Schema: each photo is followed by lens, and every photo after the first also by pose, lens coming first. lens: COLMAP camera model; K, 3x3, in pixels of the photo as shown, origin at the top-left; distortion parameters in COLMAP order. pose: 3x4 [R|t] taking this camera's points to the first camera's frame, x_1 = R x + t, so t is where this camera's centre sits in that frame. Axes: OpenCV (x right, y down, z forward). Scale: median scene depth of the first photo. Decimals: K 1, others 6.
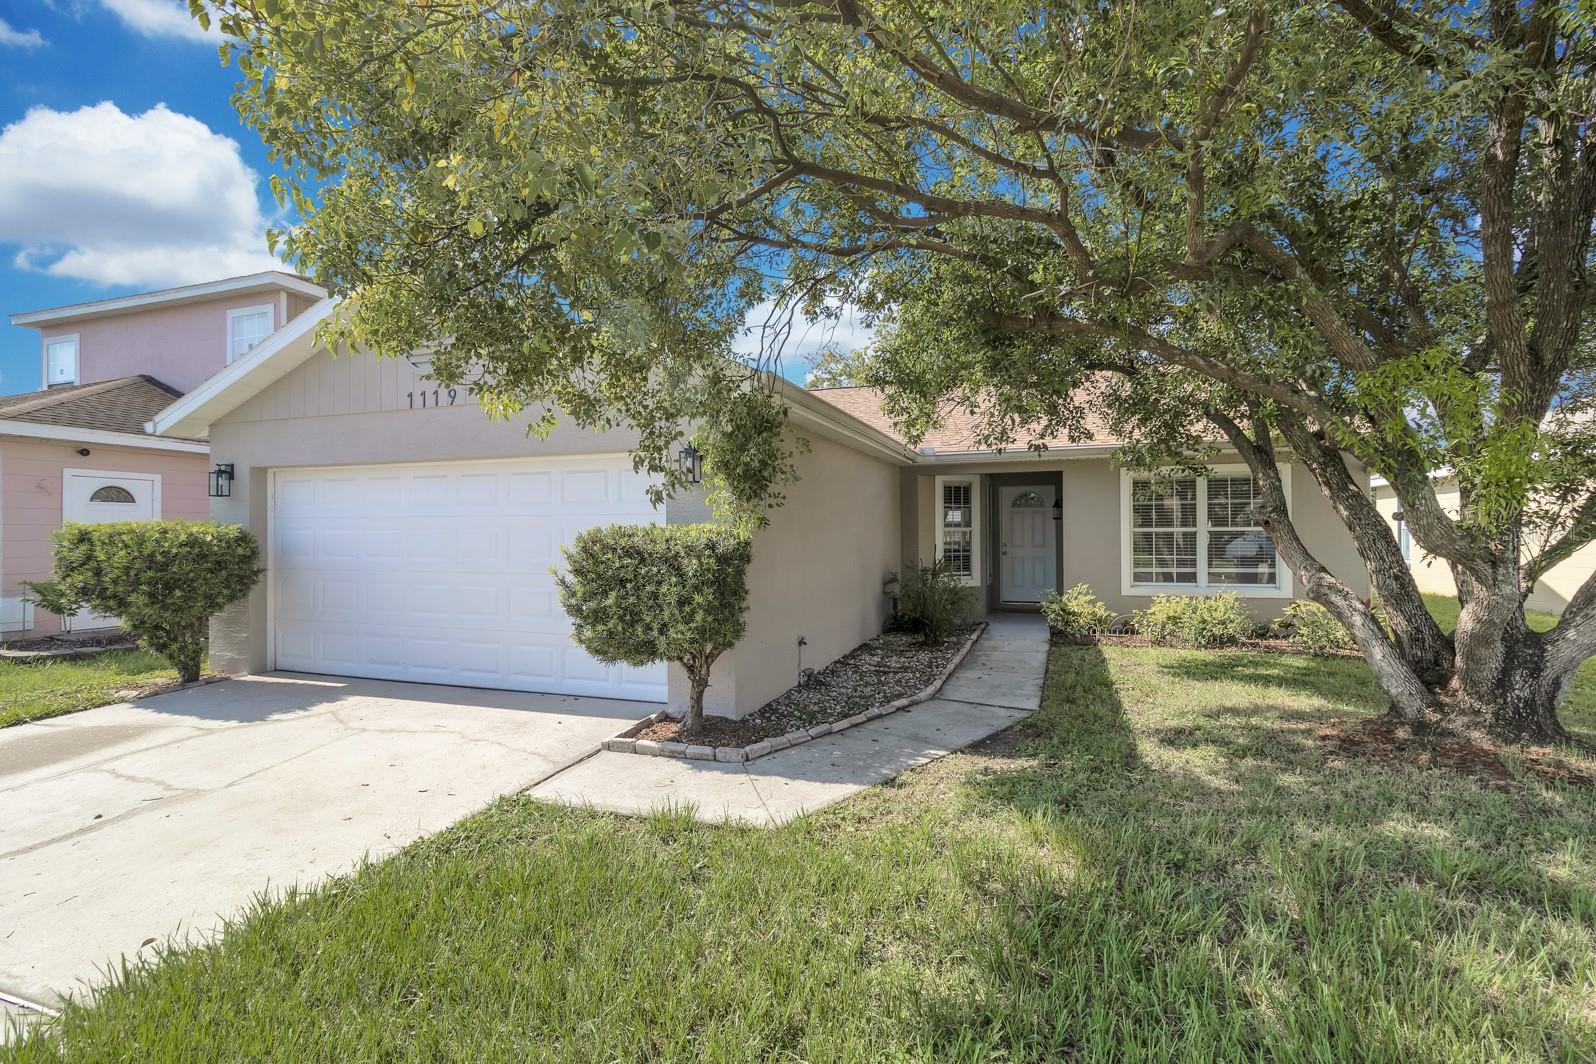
lens RADIAL K [[739.7, 0, 803.8], [0, 739.7, 525.9], [0, 0, 1]] dist [0.000990, 0.000908]
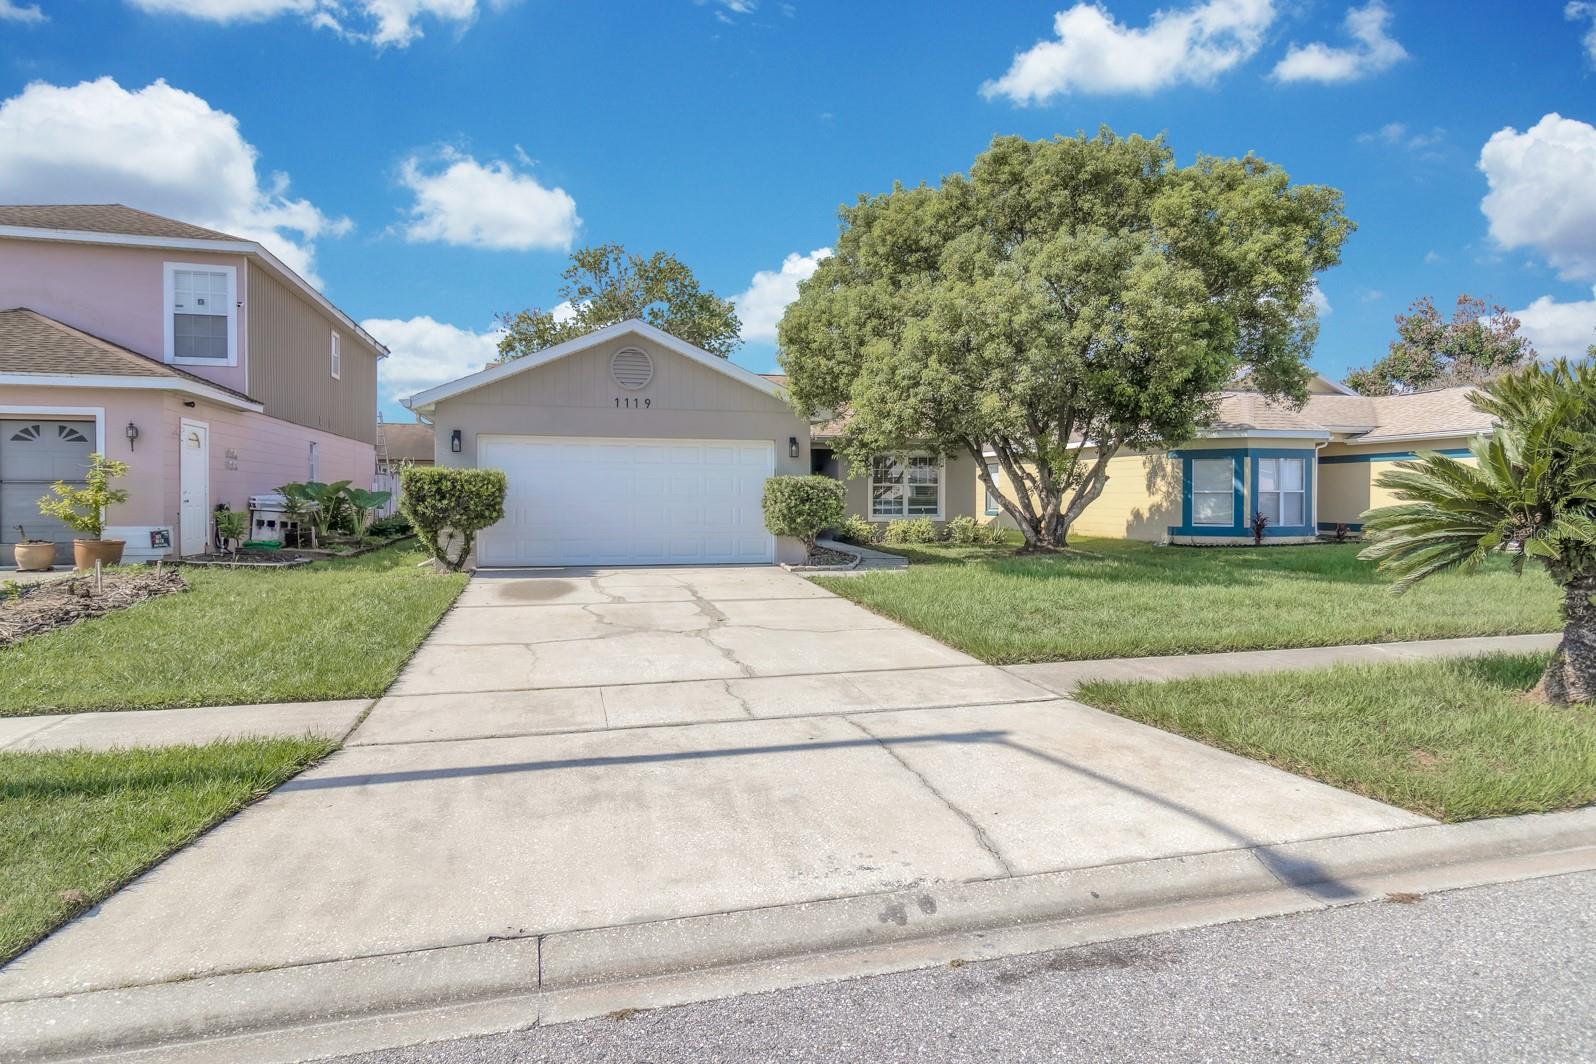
lens RADIAL K [[883.6, 0, 794.1], [0, 883.6, 507.4], [0, 0, 1]] dist [-0.002406, -0.000750]
pose [[0.831676, 0.001462, 0.555259, -0.982905], [-0.013664, 0.999748, 0.017834, 0.026941], [-0.555093, -0.022419, 0.831486, -0.721150]]
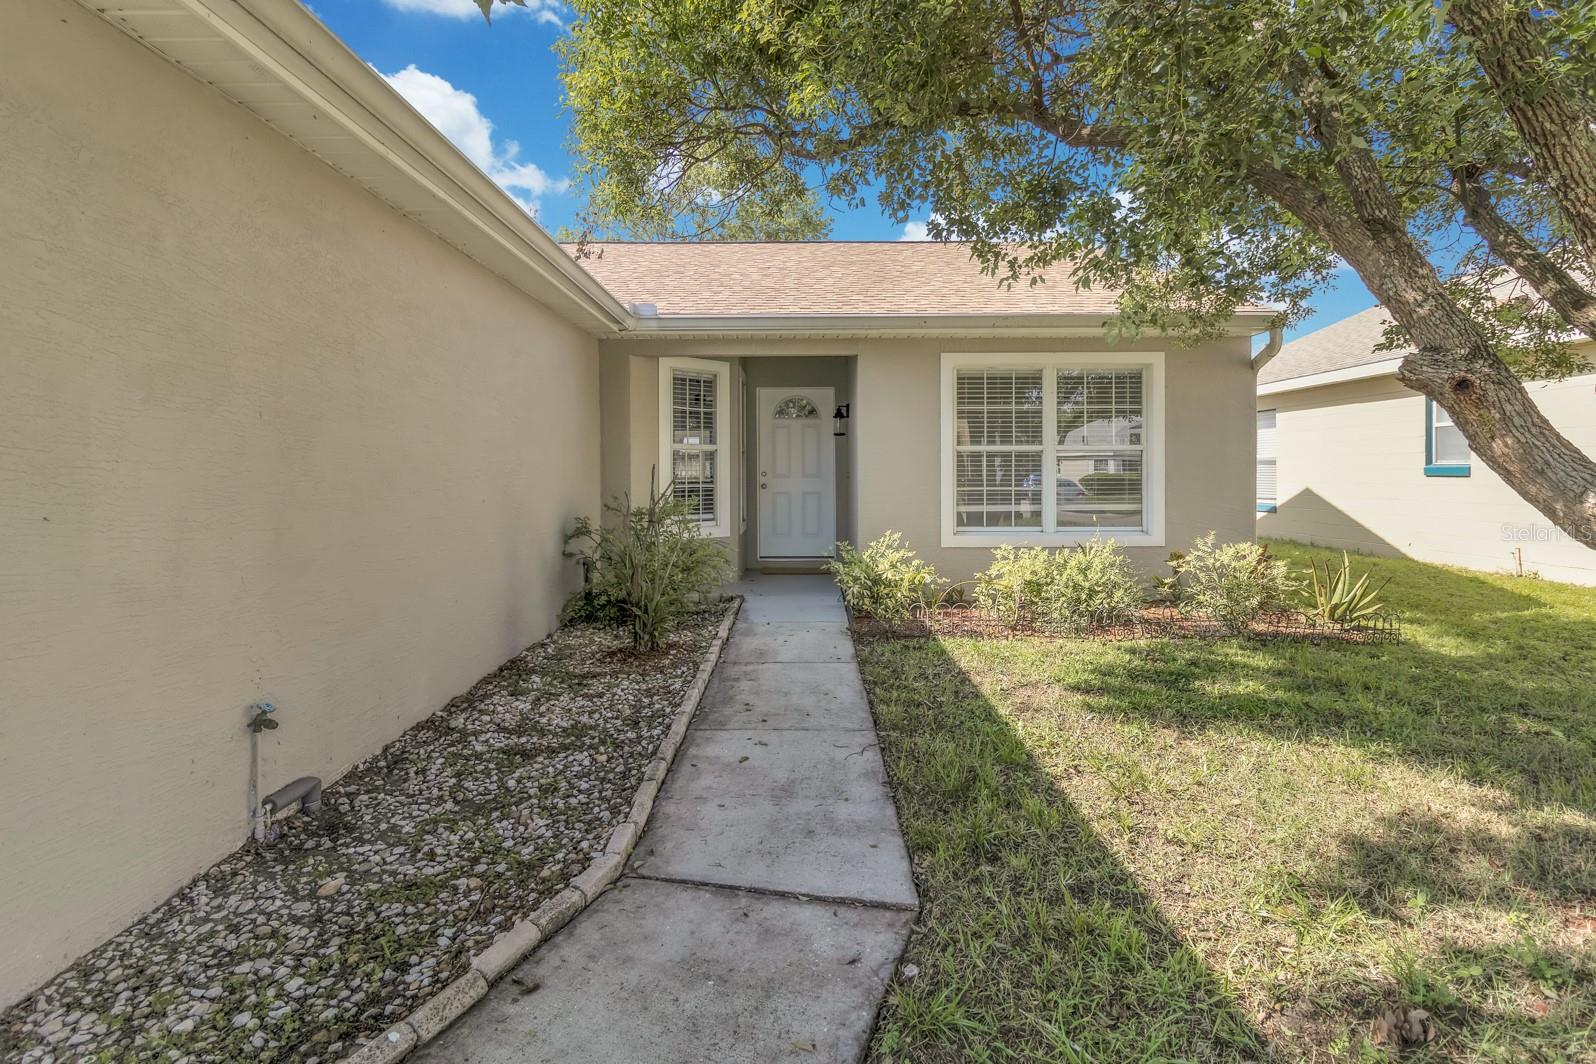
lens RADIAL K [[793.6, 0, 795.5], [0, 793.6, 495.6], [0, 0, 1]] dist [0.000945, 0.000261]
pose [[0.945810, -0.005789, 0.324669, 0.087876], [-0.006926, 0.999254, 0.037993, 0.024446], [-0.324647, -0.038183, 0.945064, 0.421058]]
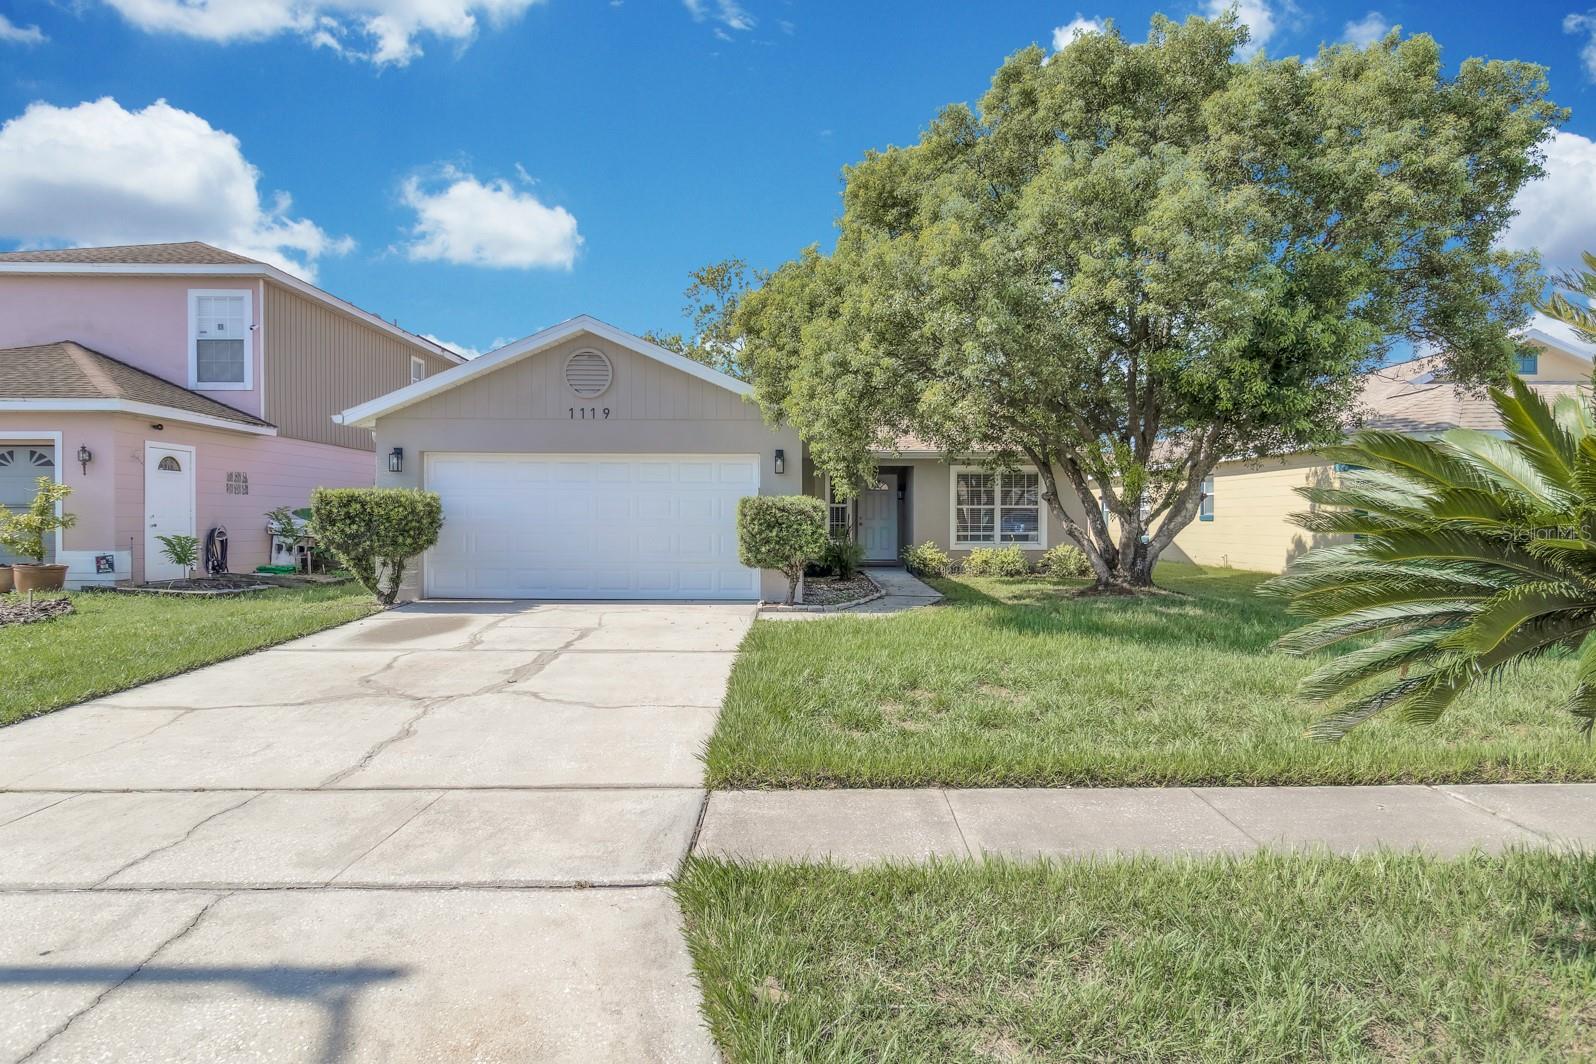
lens RADIAL K [[874.8, 0, 798.0], [0, 874.8, 532.0], [0, 0, 1]] dist [-0.001437, 0.000402]
pose [[0.942353, 0.003709, 0.334599, -0.513652], [-0.011965, 0.999673, 0.022617, 0.022697], [-0.334406, -0.025317, 0.942089, -0.644758]]
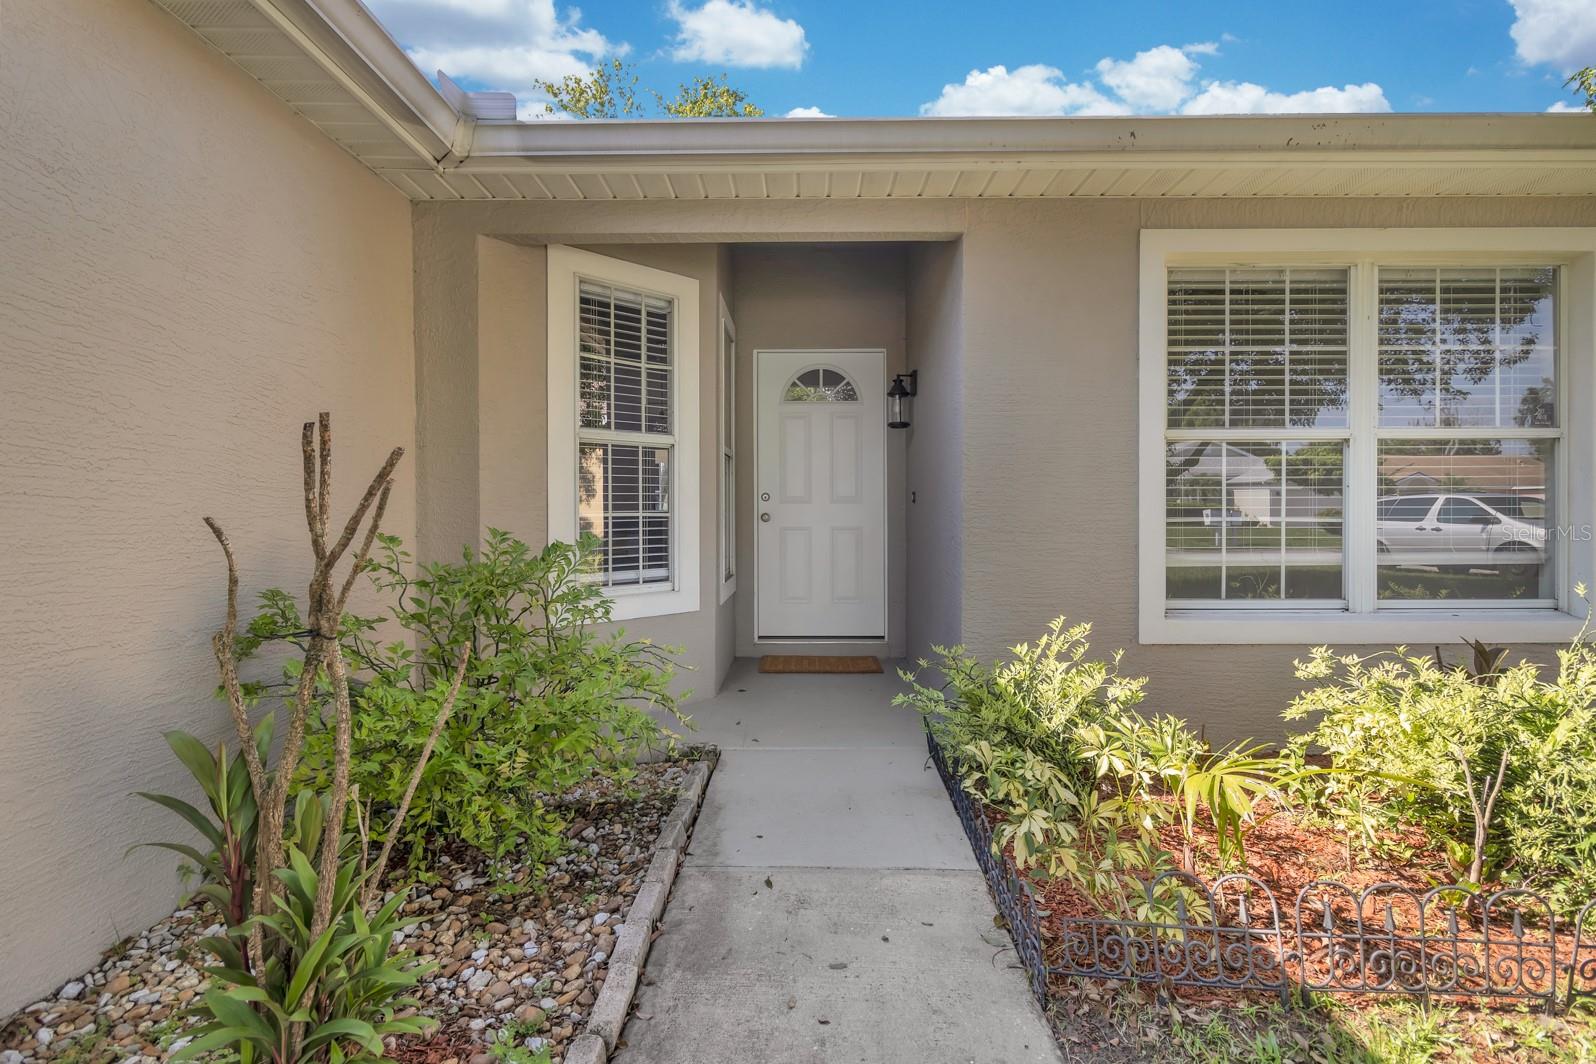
lens RADIAL K [[791.4, 0, 804.4], [0, 791.4, 523.2], [0, 0, 1]] dist [-0.001354, -0.000690]
pose [[0.944881, -0.000269, 0.327413, 0.211328], [-0.008836, 0.999614, 0.026324, 0.039783], [-0.327294, -0.027766, 0.944515, 0.820167]]
